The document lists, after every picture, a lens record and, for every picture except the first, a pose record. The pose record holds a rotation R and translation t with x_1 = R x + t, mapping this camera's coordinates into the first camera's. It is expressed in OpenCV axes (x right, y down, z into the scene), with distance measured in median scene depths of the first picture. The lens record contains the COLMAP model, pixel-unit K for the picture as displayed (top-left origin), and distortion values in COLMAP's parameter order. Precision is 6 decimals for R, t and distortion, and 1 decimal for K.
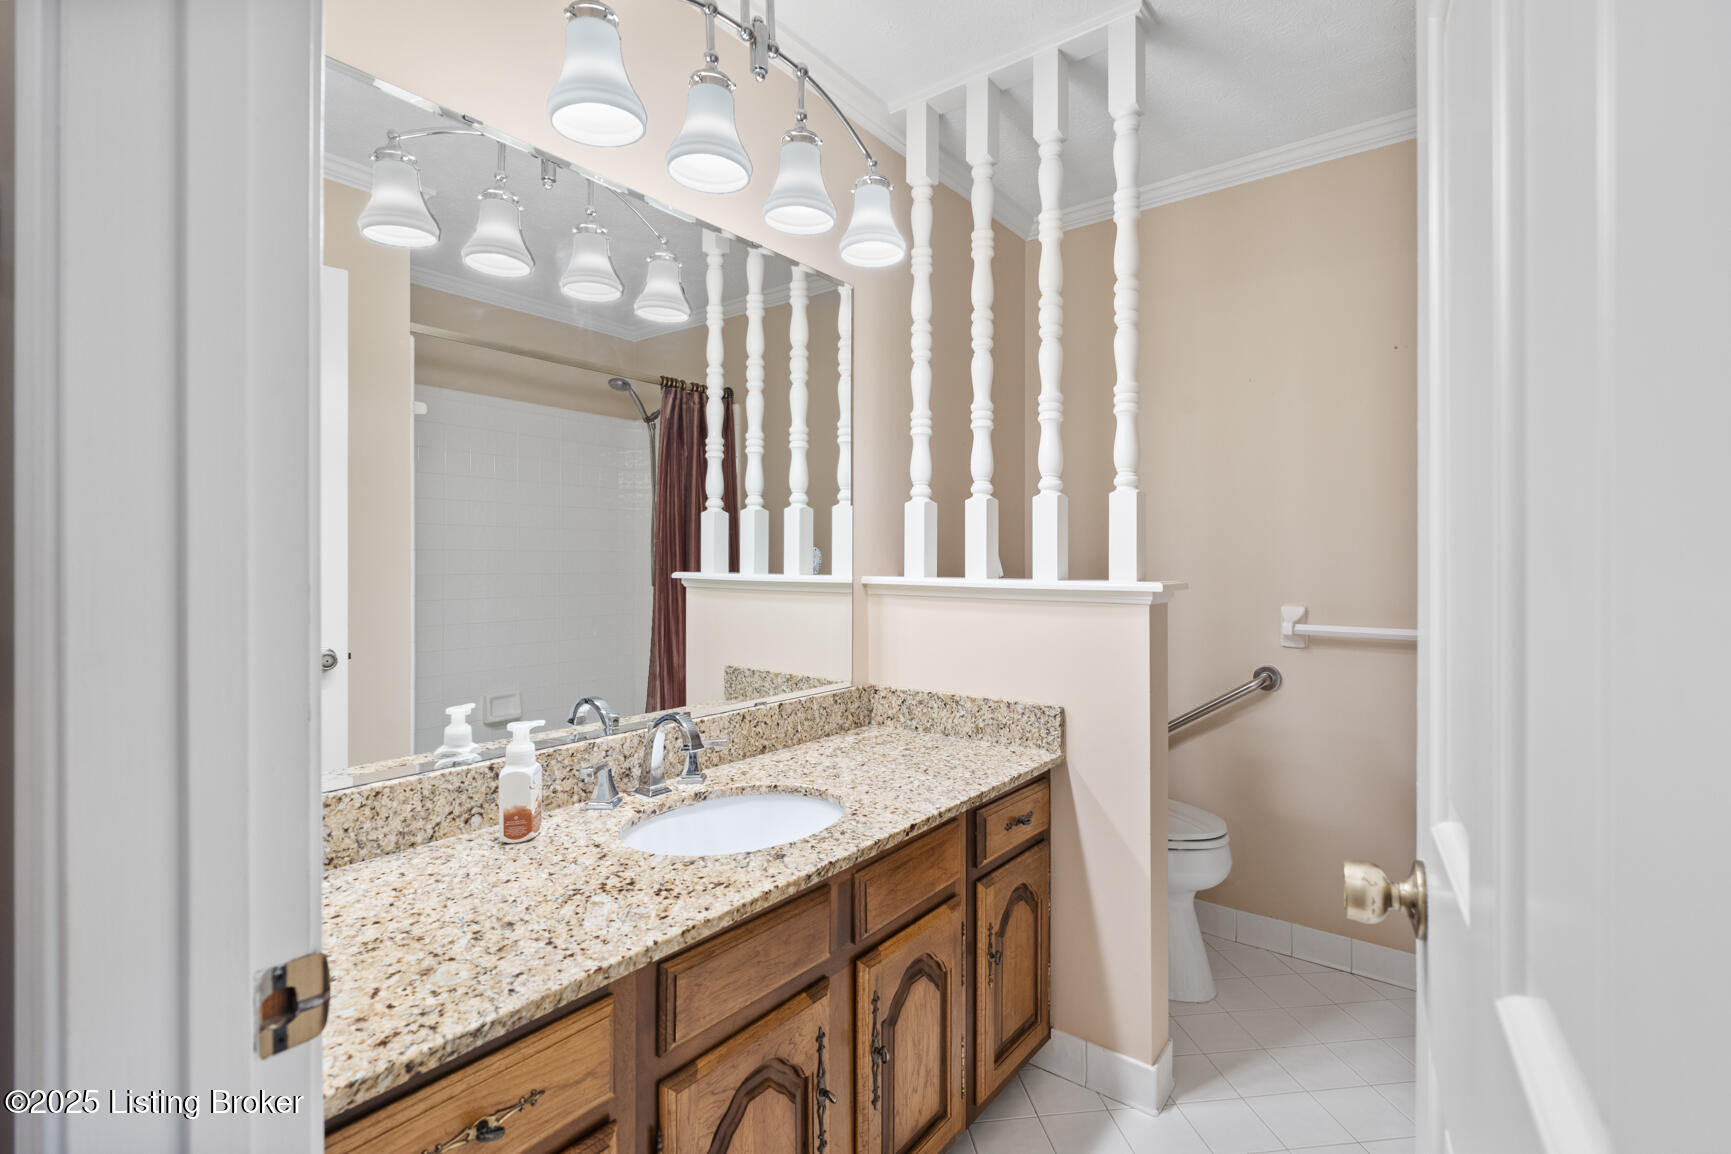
lens RADIAL K [[775.9, 0, 852.4], [0, 775.9, 568.7], [0, 0, 1]] dist [0.014819, -0.000255]
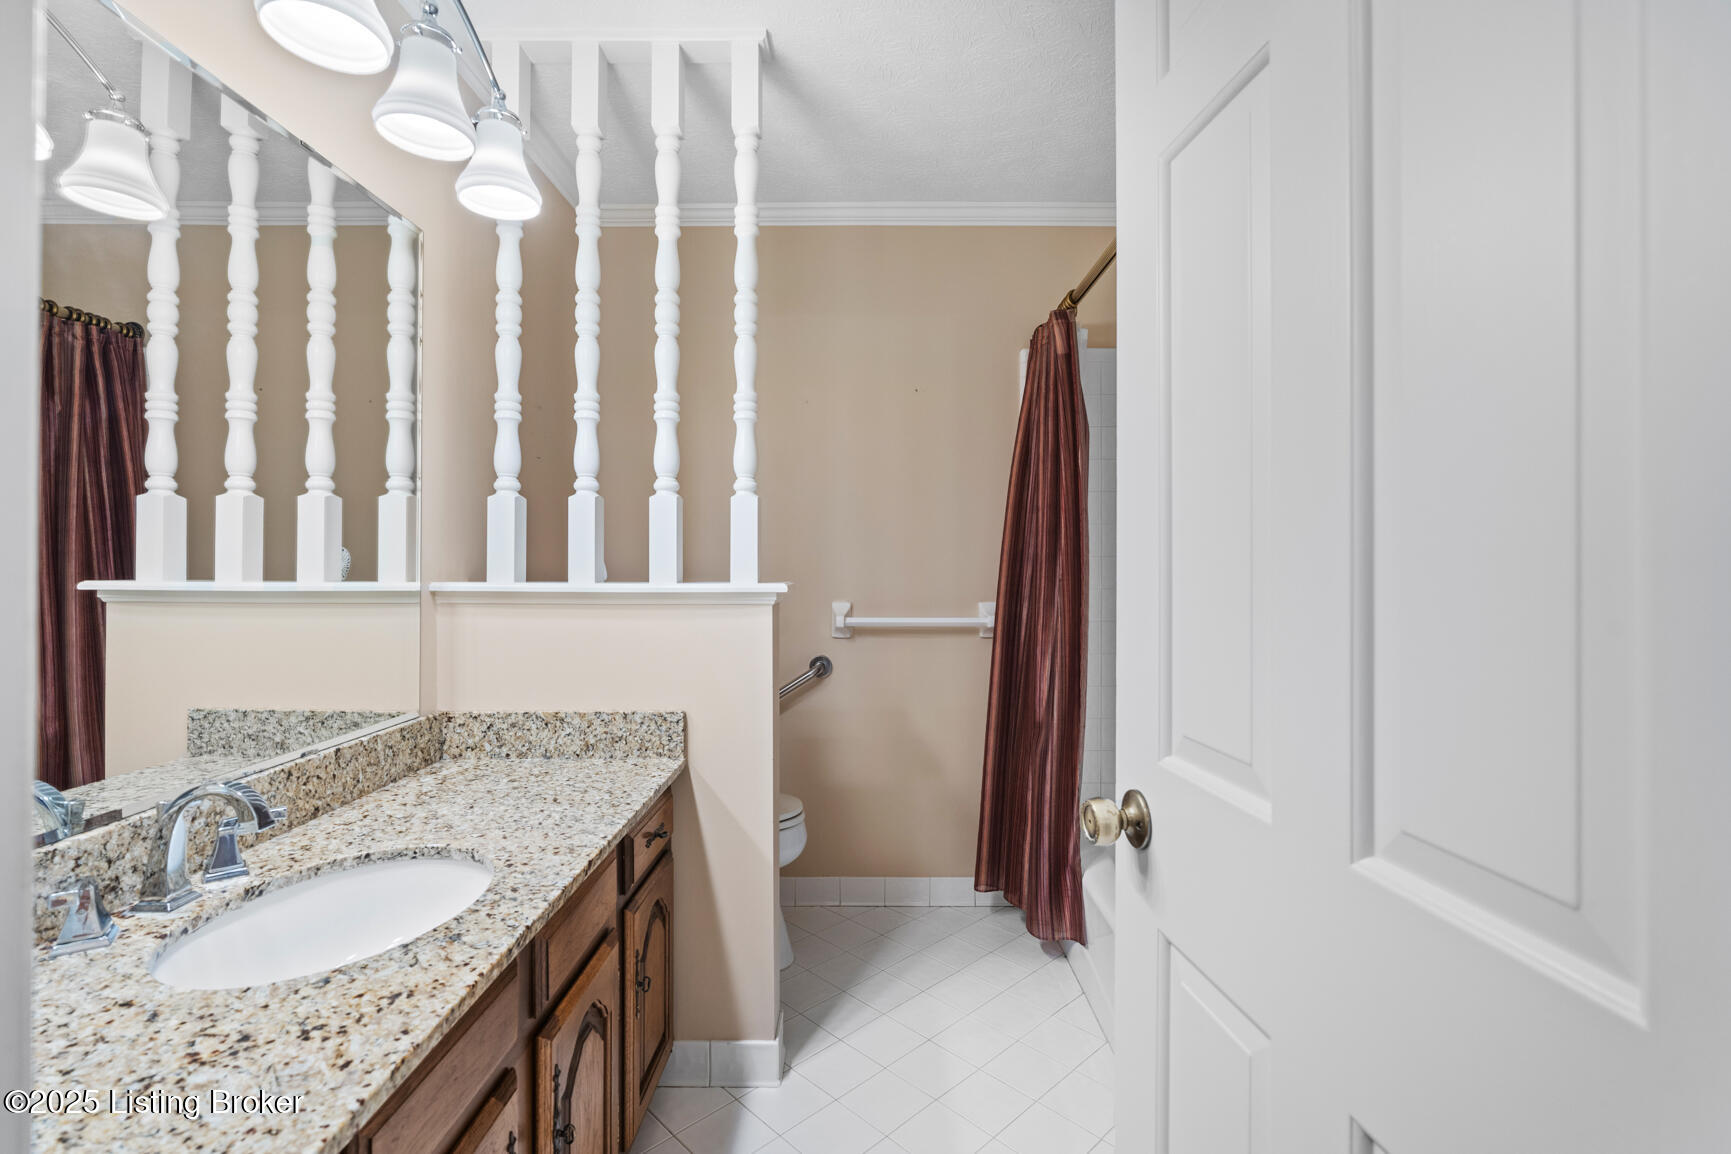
lens RADIAL K [[775.9, 0, 856.8], [0, 775.9, 572.2], [0, 0, 1]] dist [0.014819, -0.000255]
pose [[0.810928, -0.007487, 0.585098, -0.131799], [0.008902, 0.999960, 0.000458, 0.002764], [-0.585078, 0.004837, 0.810963, 0.071658]]
